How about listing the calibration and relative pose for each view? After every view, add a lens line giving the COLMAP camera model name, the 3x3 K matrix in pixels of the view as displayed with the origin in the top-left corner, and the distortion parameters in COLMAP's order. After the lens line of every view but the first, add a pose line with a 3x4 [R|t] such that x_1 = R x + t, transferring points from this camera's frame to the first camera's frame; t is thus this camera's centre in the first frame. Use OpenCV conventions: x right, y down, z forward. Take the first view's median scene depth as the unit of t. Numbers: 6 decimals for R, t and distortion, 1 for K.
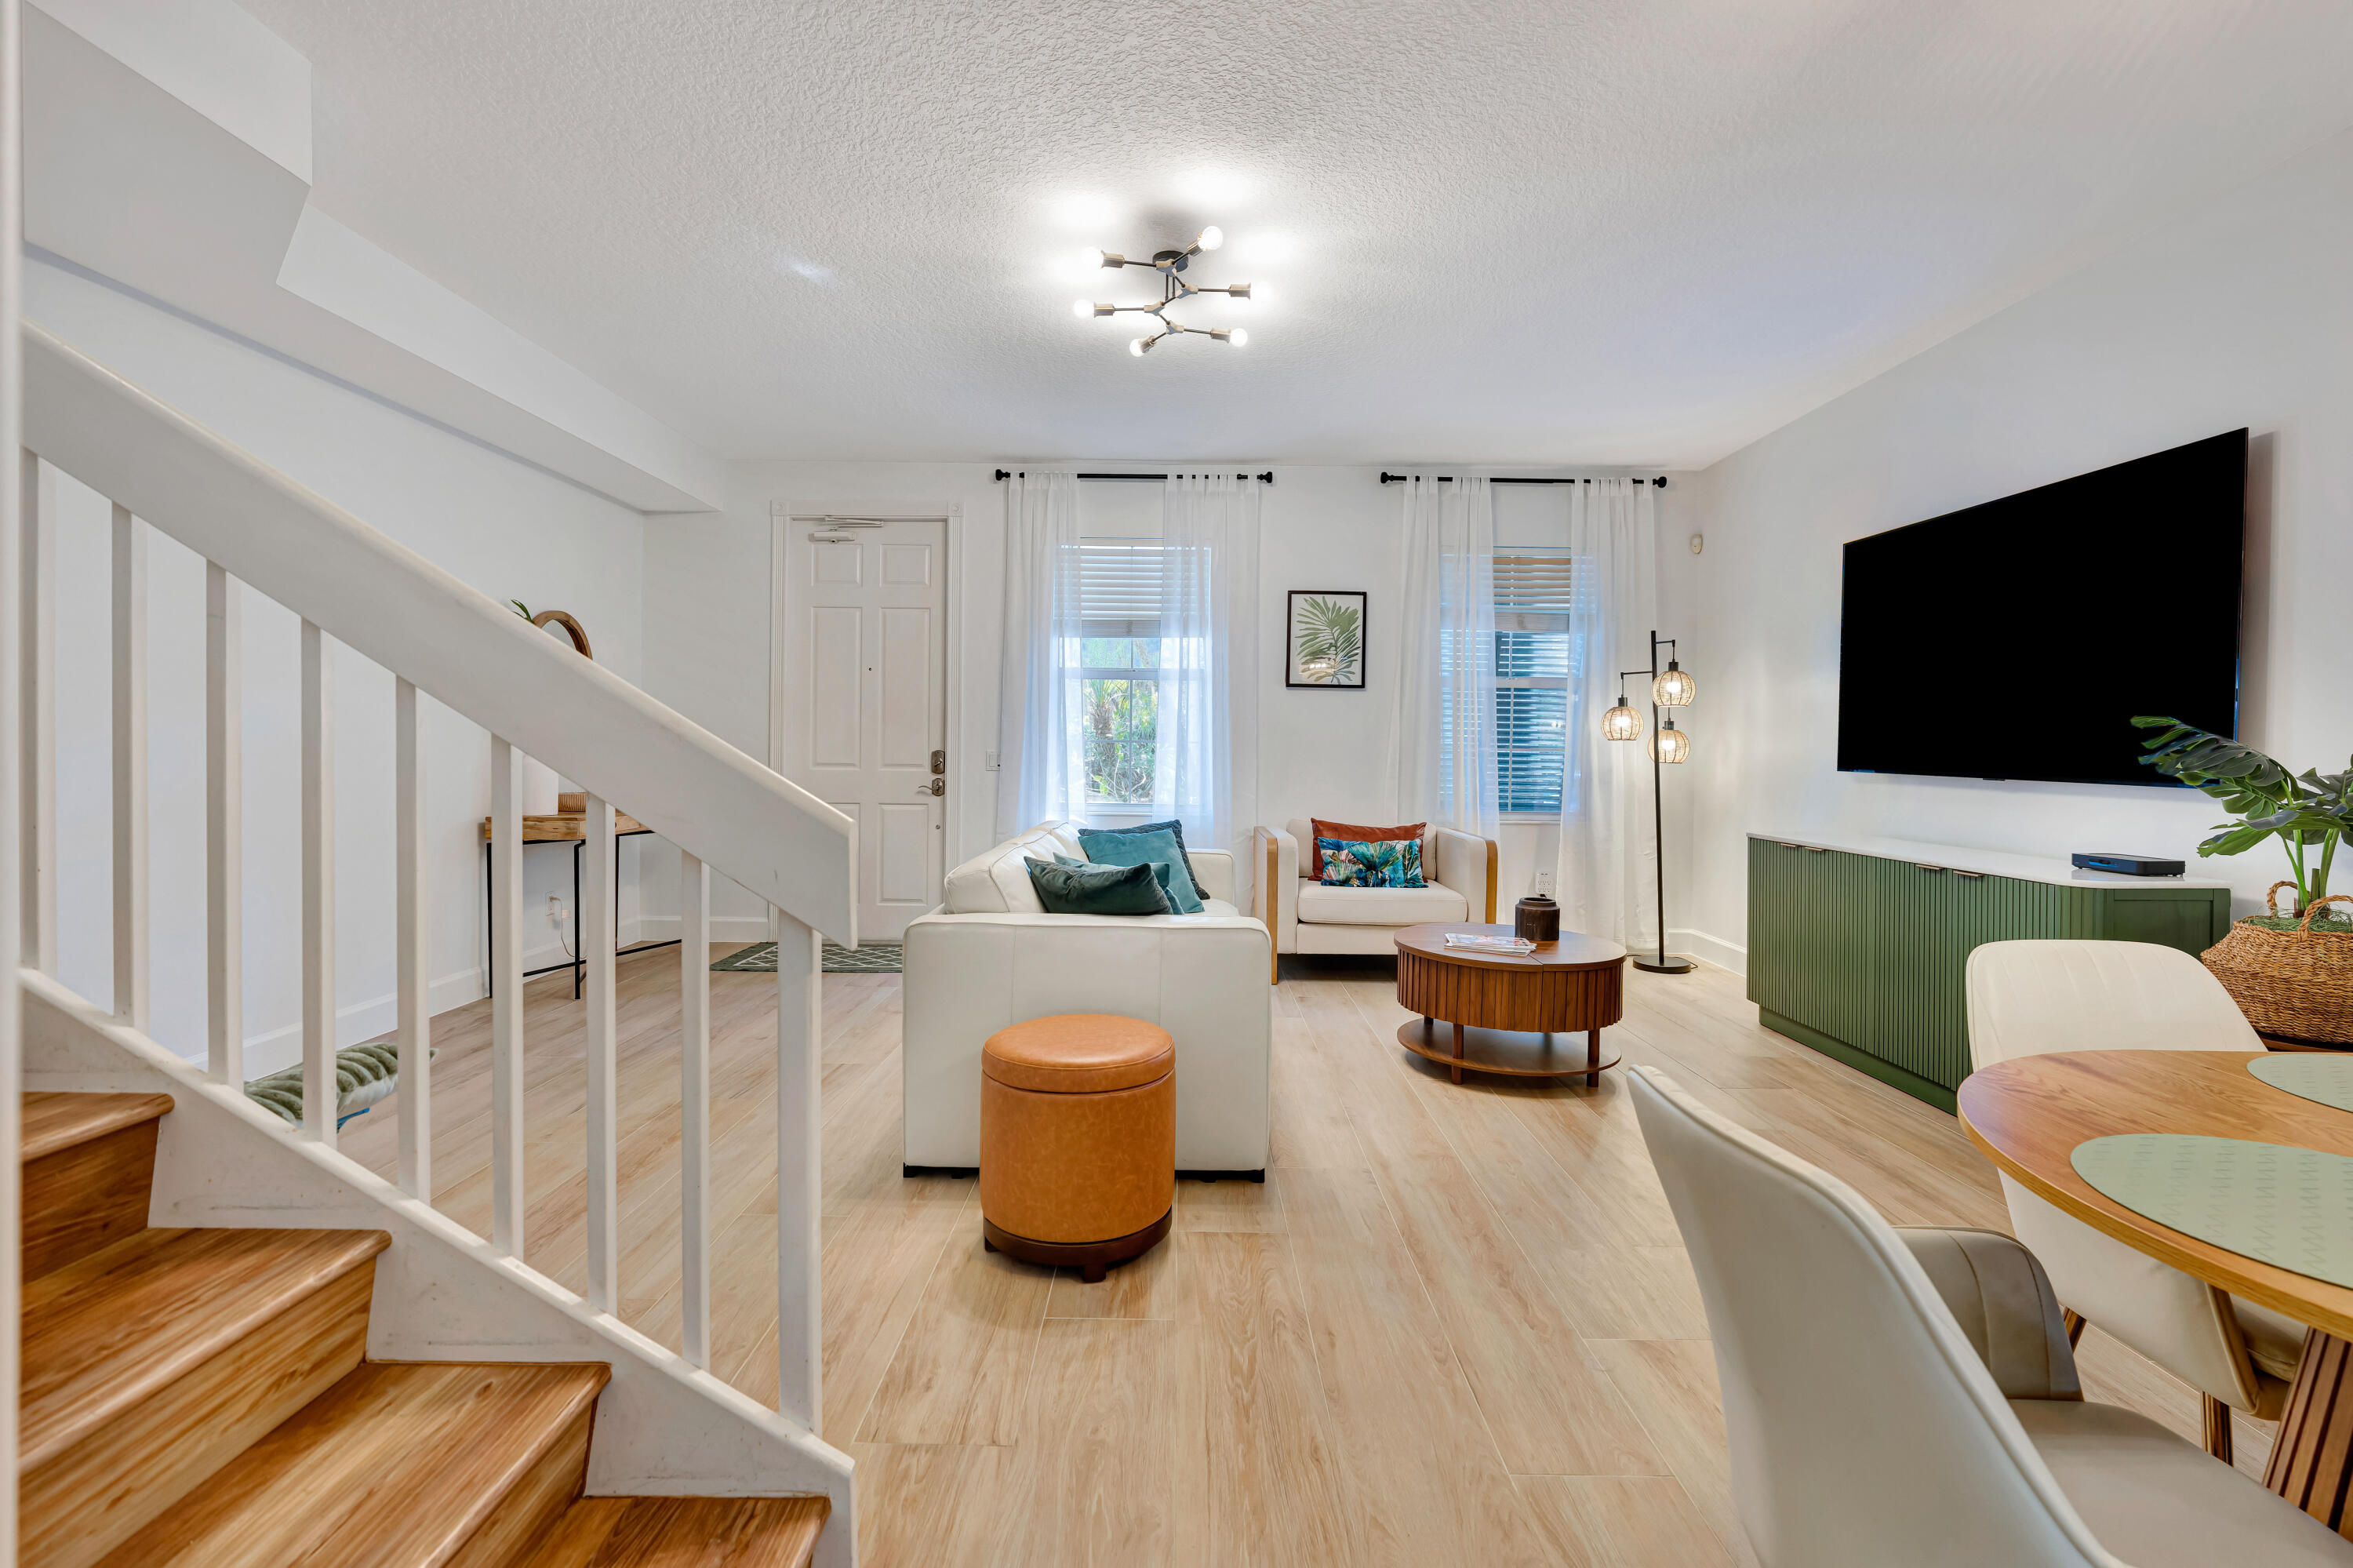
lens RADIAL K [[1038.3, 0, 1174.8], [0, 1038.3, 756.3], [0, 0, 1]] dist [-0.003467, -0.000608]
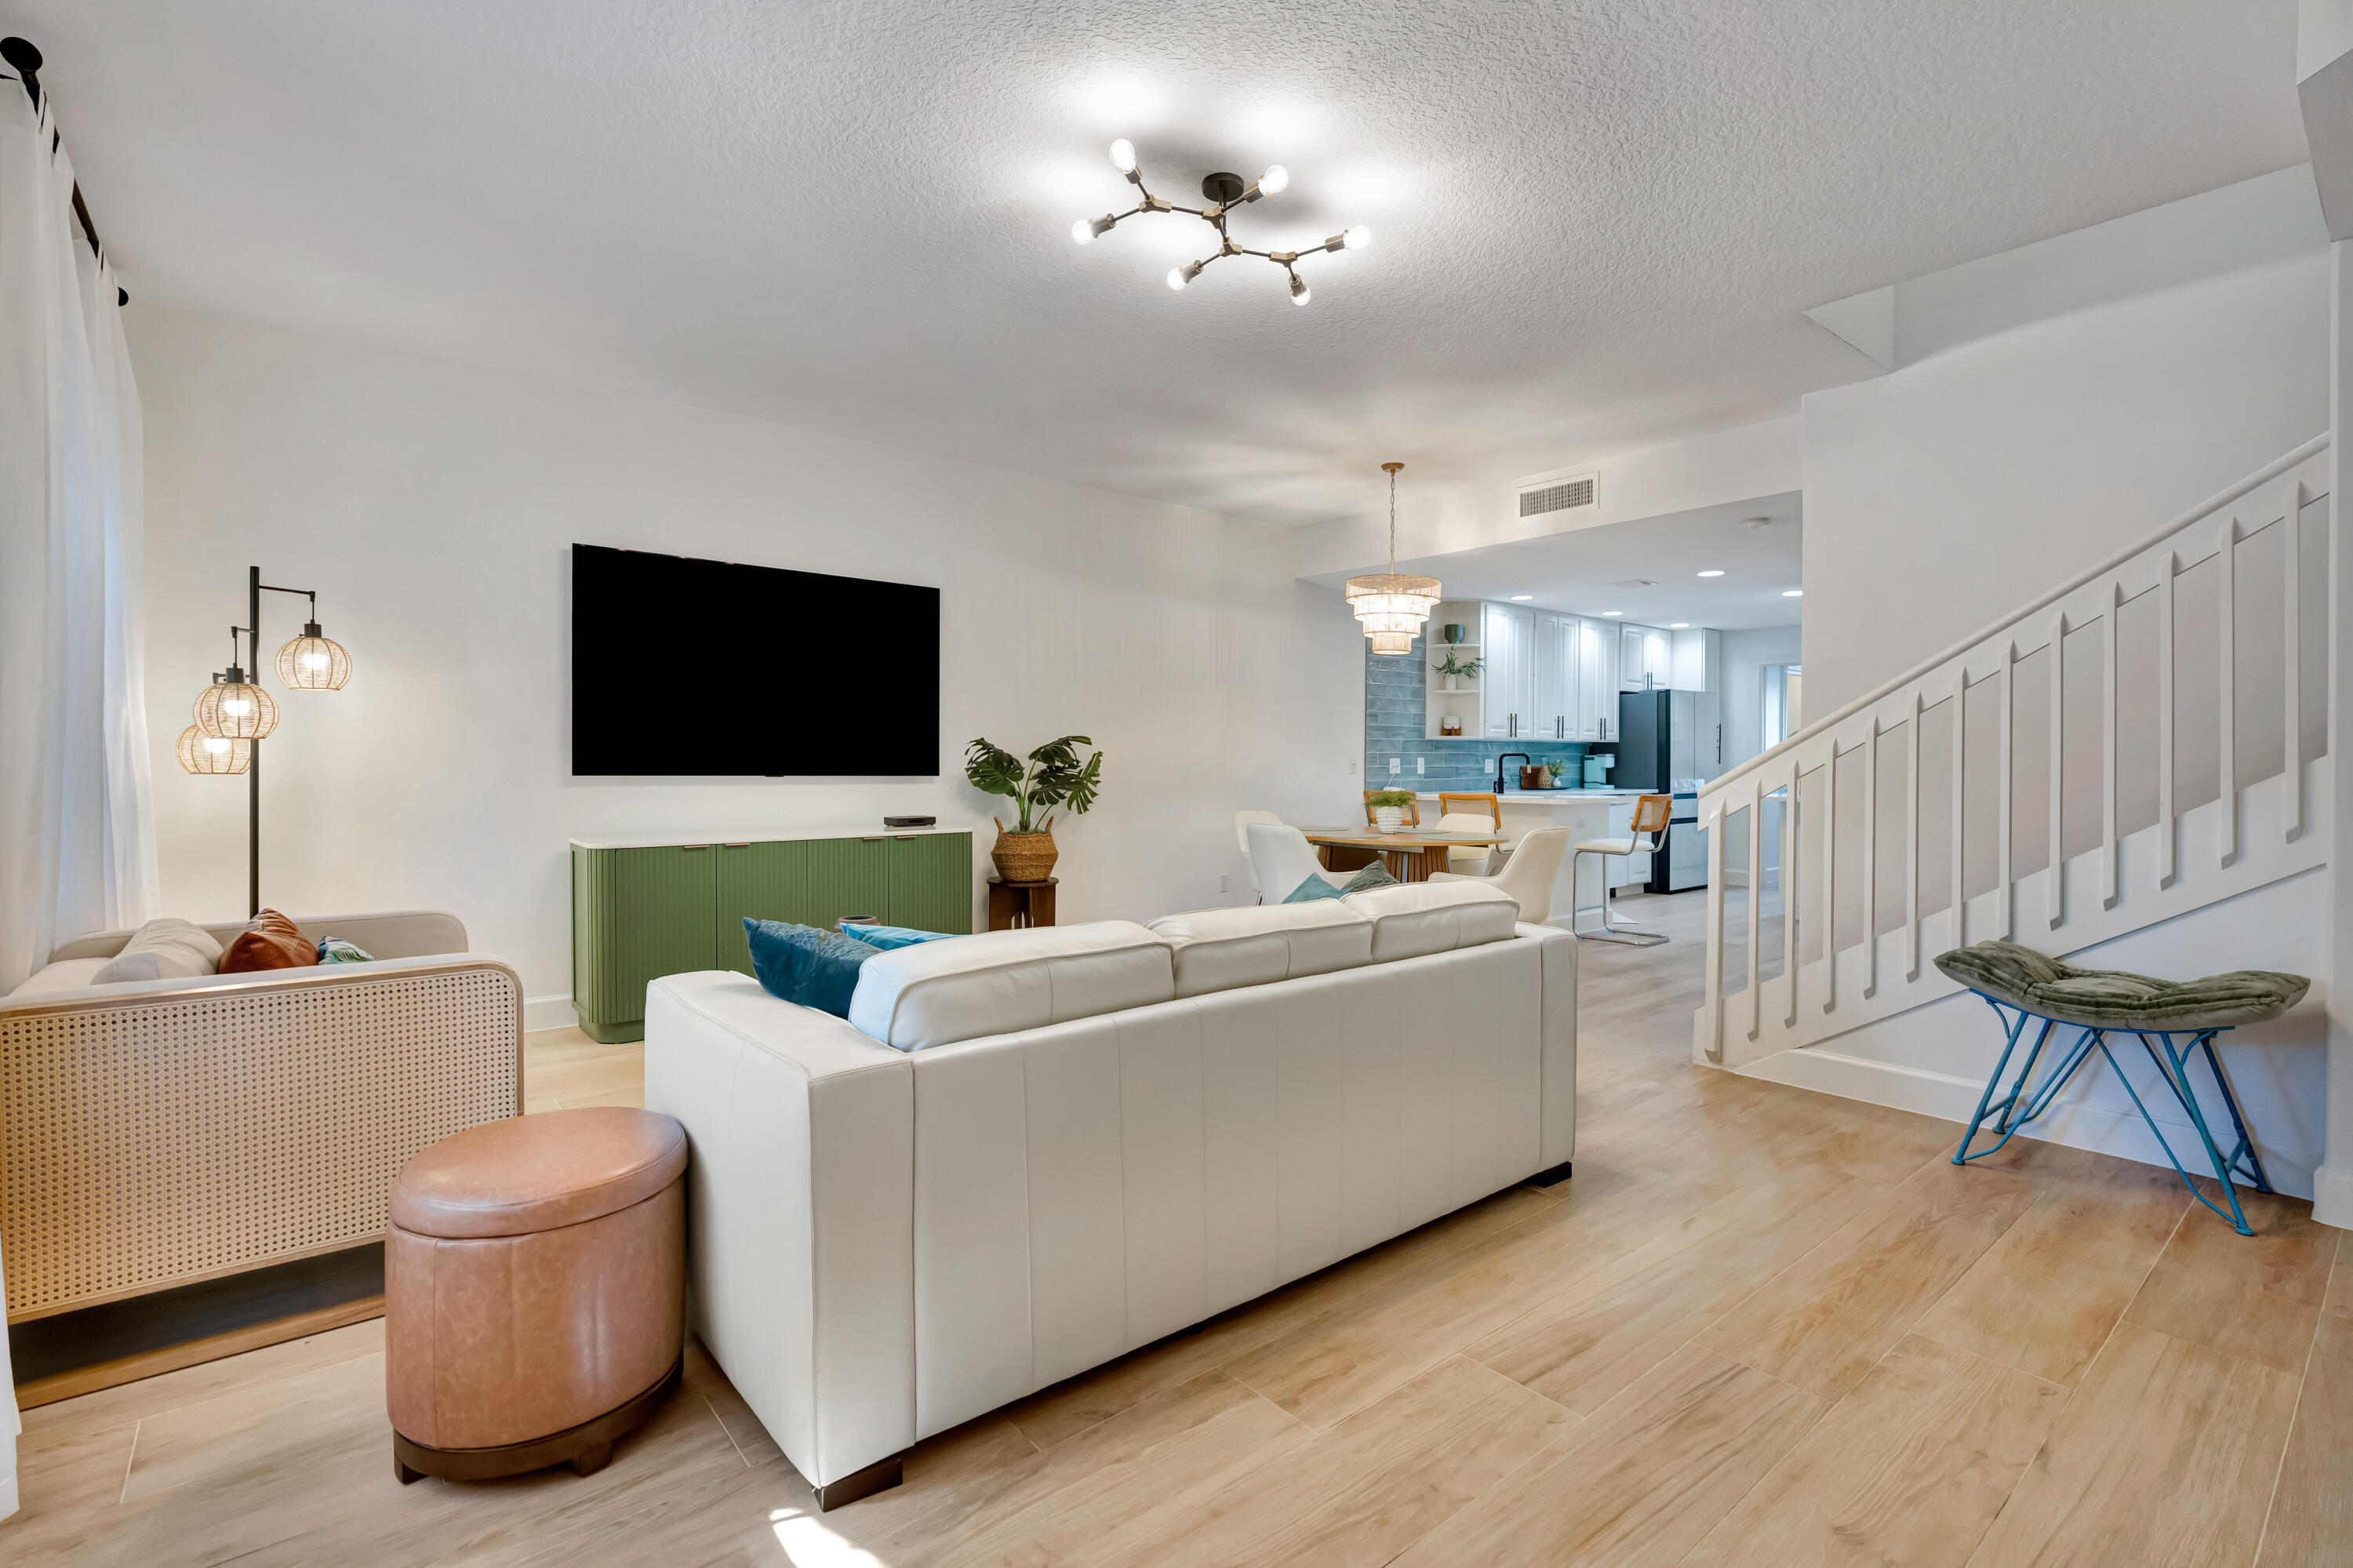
lens RADIAL K [[1072.3, 0, 1177.5], [0, 1072.3, 771.0], [0, 0, 1]] dist [0.001950, 0.000990]
pose [[-0.638330, -0.018664, 0.769536, -0.381883], [0.000031, 0.999705, 0.024272, -0.010543], [-0.769763, 0.015518, -0.638141, 0.914534]]
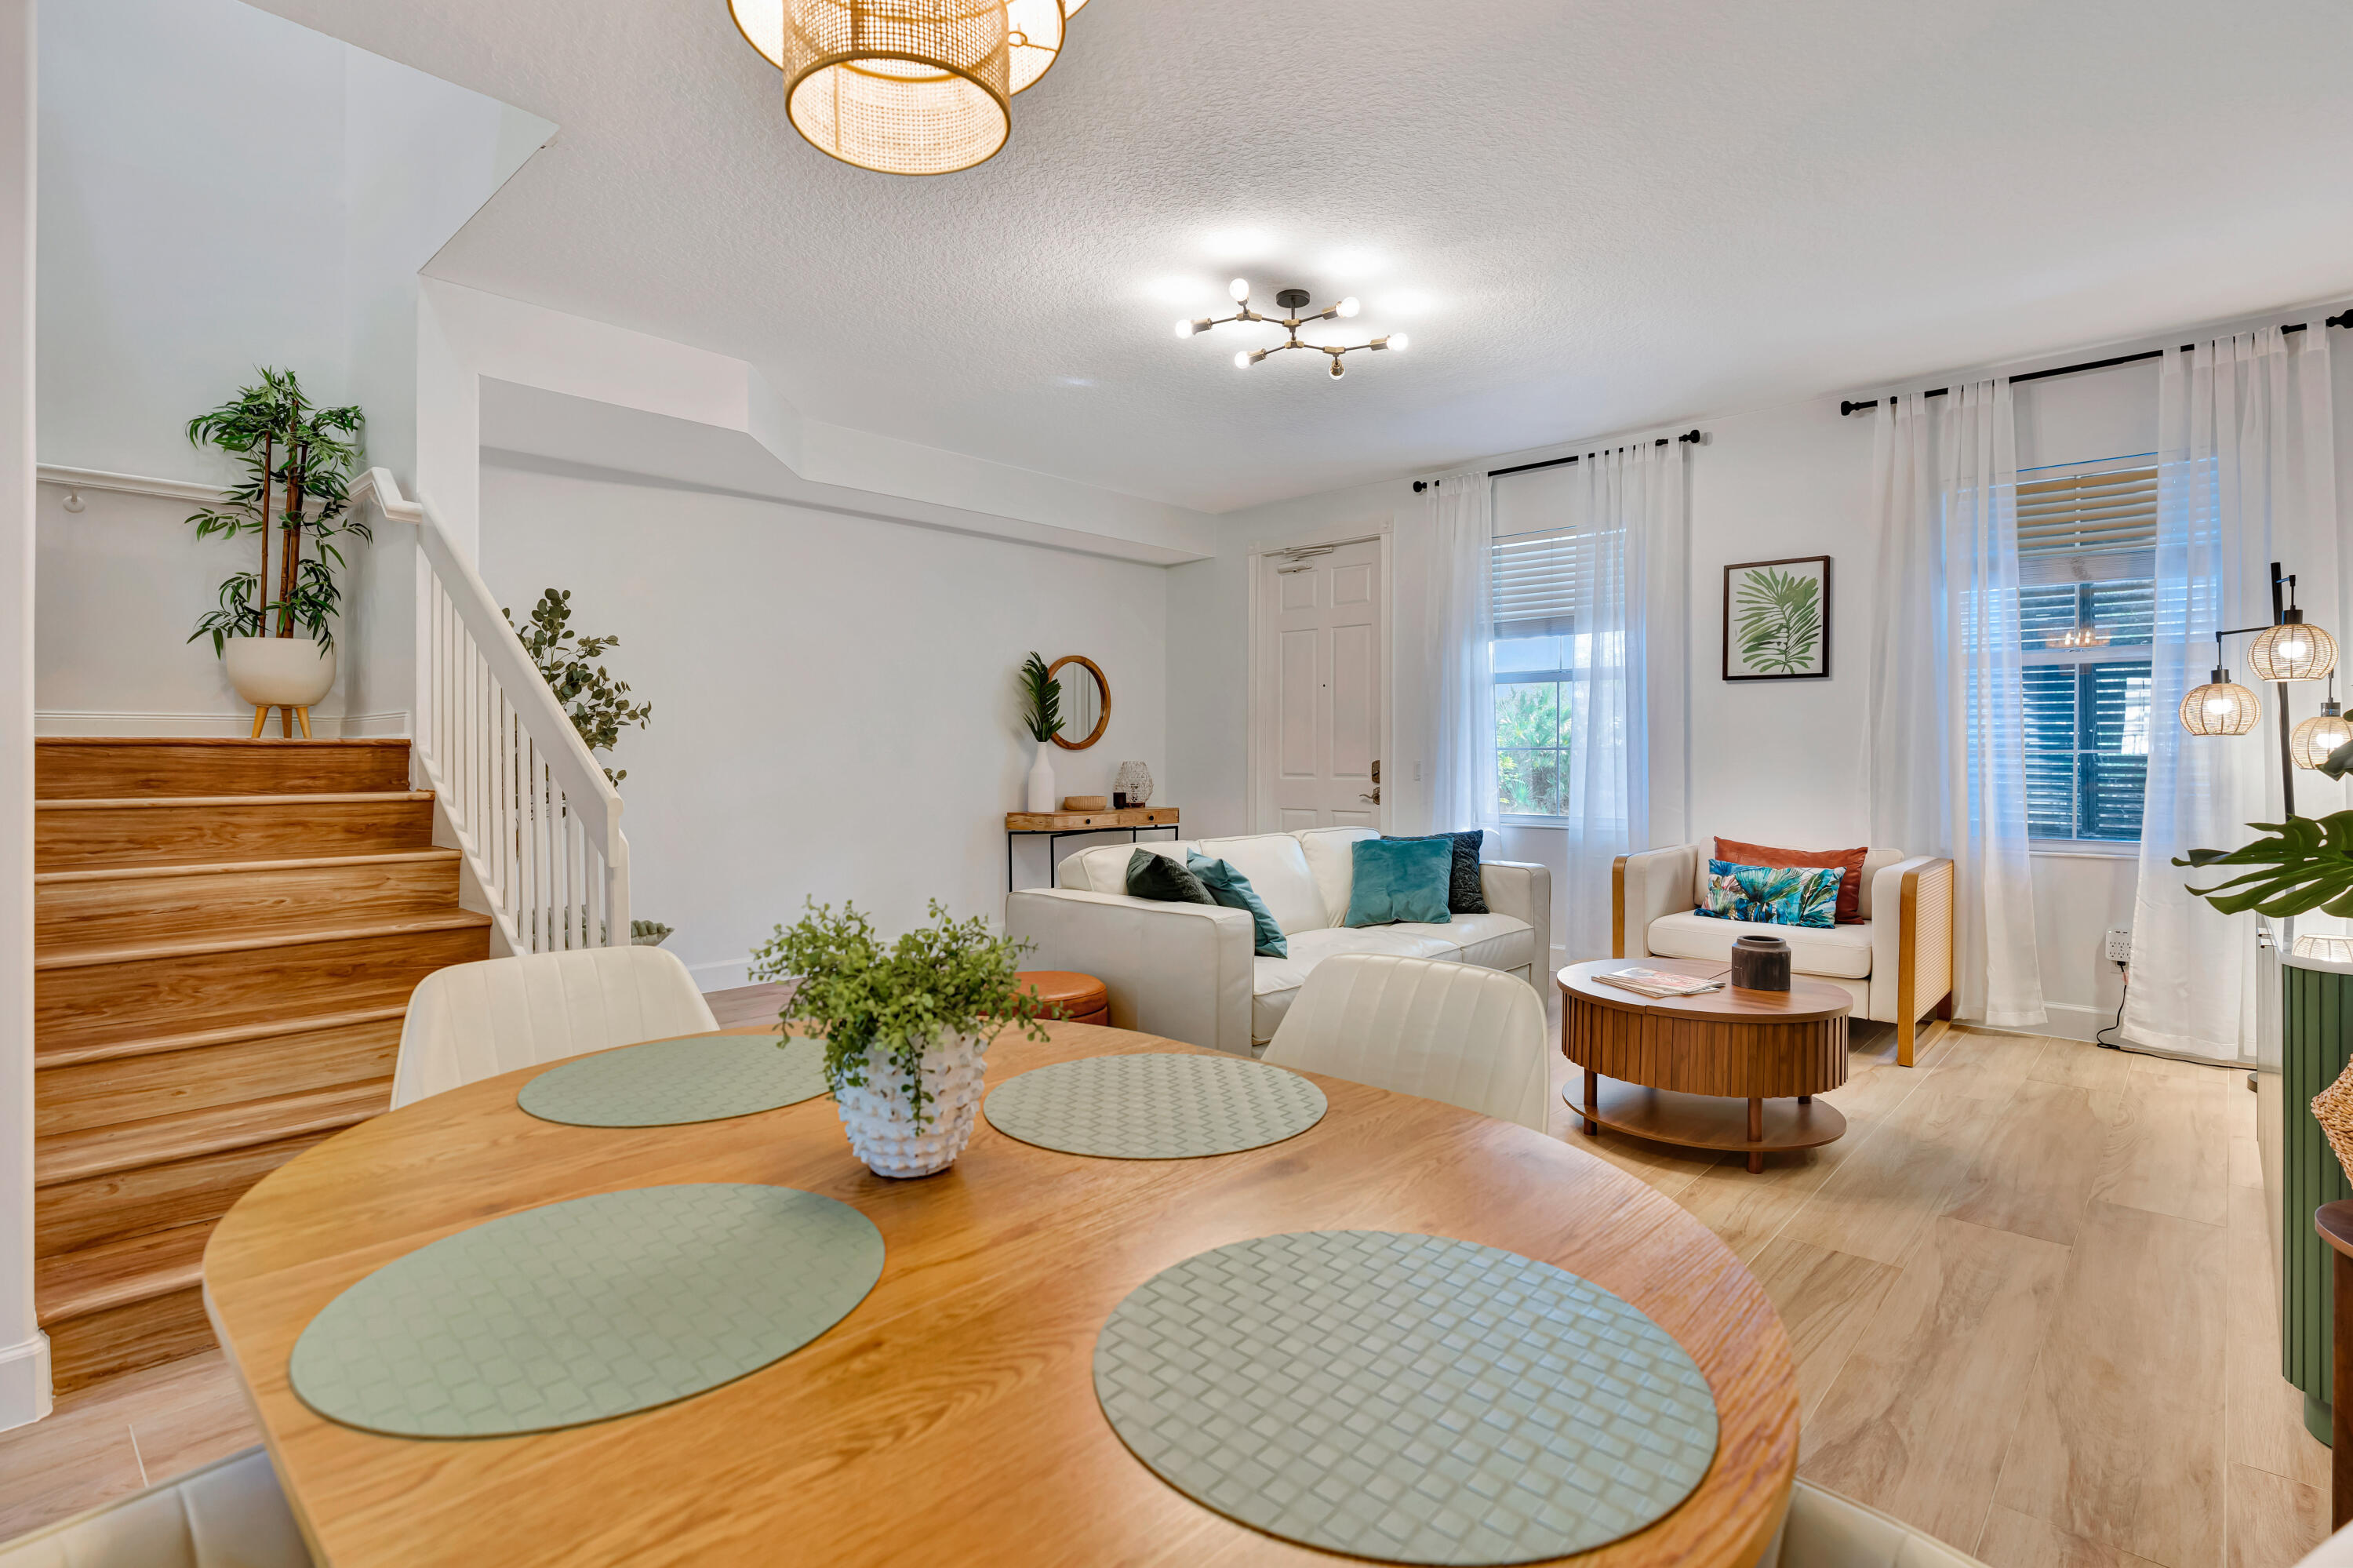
lens RADIAL K [[1098.1, 0, 1176.2], [0, 1098.1, 755.0], [0, 0, 1]] dist [-0.001166, -0.000304]
pose [[0.757776, -0.012647, -0.652392, 0.358829], [0.004165, 0.999886, -0.014546, 0.004558], [0.652502, 0.008306, 0.757742, 0.040432]]
